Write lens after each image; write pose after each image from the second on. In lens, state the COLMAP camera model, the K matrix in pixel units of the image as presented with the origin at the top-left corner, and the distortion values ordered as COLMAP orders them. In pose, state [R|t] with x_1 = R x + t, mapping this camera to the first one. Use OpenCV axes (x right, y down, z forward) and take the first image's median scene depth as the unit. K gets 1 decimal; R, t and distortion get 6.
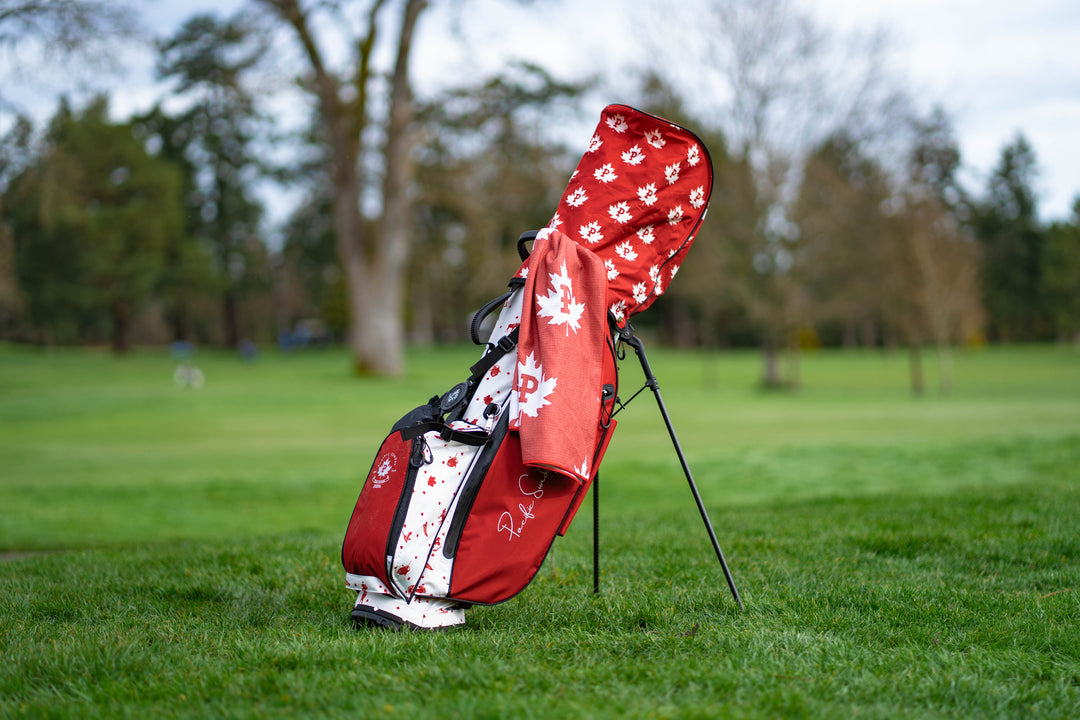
lens RADIAL K [[2658.3, 0, 540.0], [0, 2658.3, 360.0], [0, 0, 1]] dist [0.113877, -1.093195]
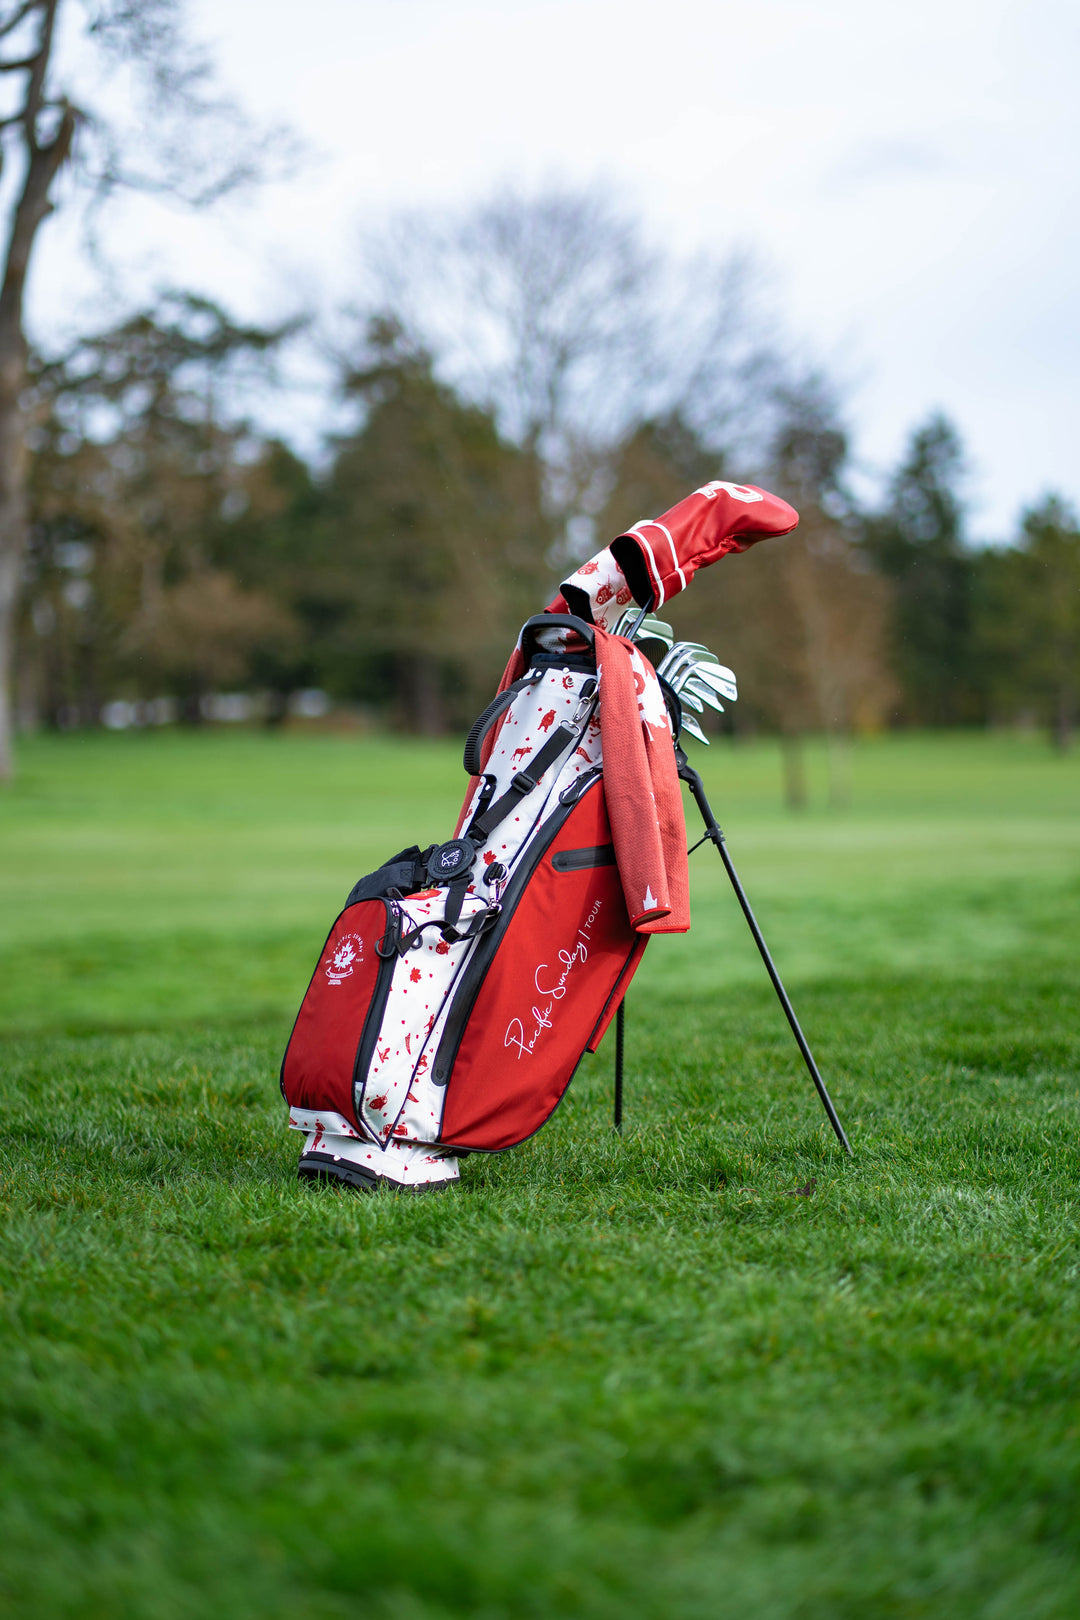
lens RADIAL K [[4091.7, 0, 505.6], [0, 4091.7, 806.5], [0, 0, 1]] dist [0.084451, -0.428352]
pose [[0.997012, 0.000857, 0.077244, -0.093698], [-0.001909, 0.999906, 0.013549, -0.012366], [-0.077225, -0.013656, 0.996920, -0.066815]]
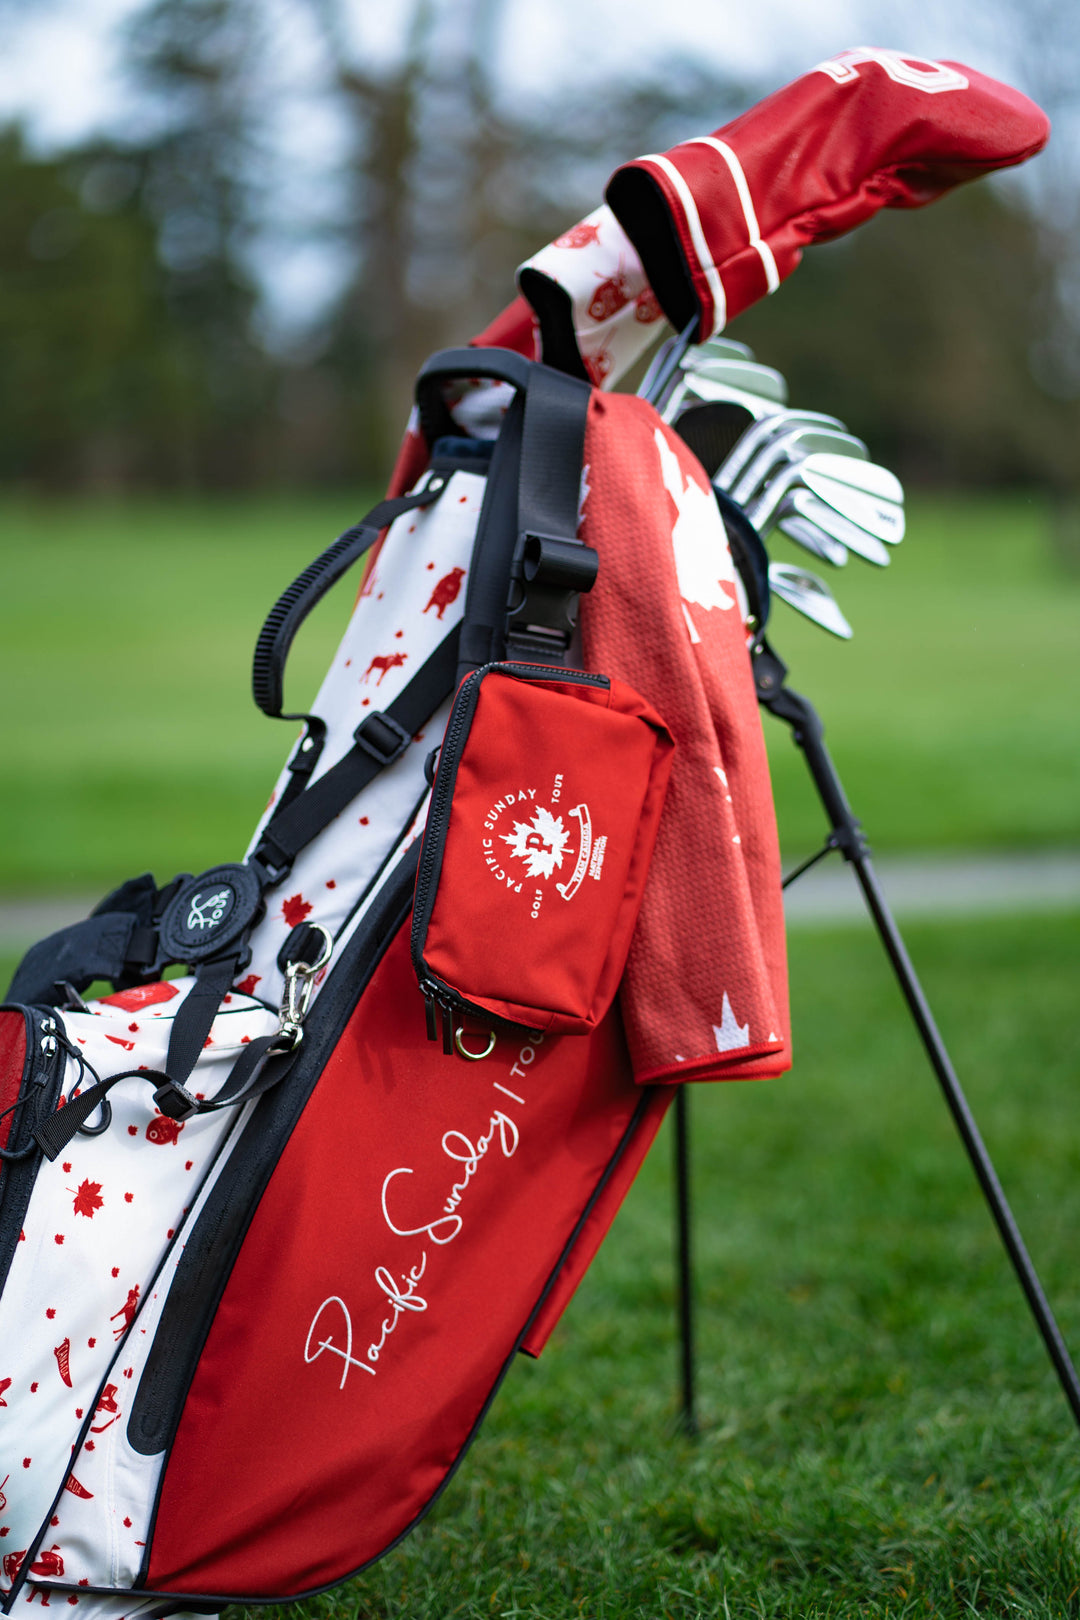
lens RADIAL K [[3987.5, 0, 540.0], [0, 3987.5, 810.0], [0, 0, 1]] dist [0.113877, -1.093195]
pose [[0.999101, 0.006026, -0.041954, 0.026337], [-0.002934, 0.997300, 0.073373, -0.028506], [0.042283, -0.073184, 0.996422, 0.525969]]
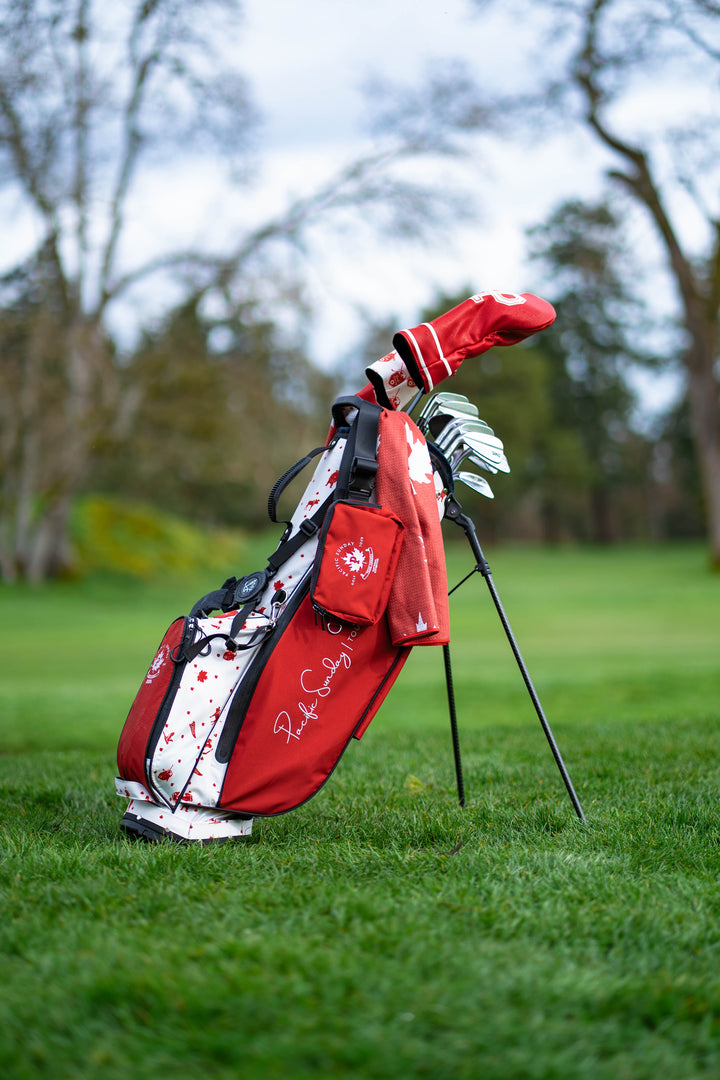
lens RADIAL K [[2775.5, 0, 360.0], [0, 2775.5, 540.0], [0, 0, 1]] dist [0.079459, -0.231720]
pose [[0.976930, -0.003533, -0.213531, 0.197587], [0.002170, 0.999976, -0.006619, 0.005671], [0.213550, 0.006003, 0.976914, 0.091991]]
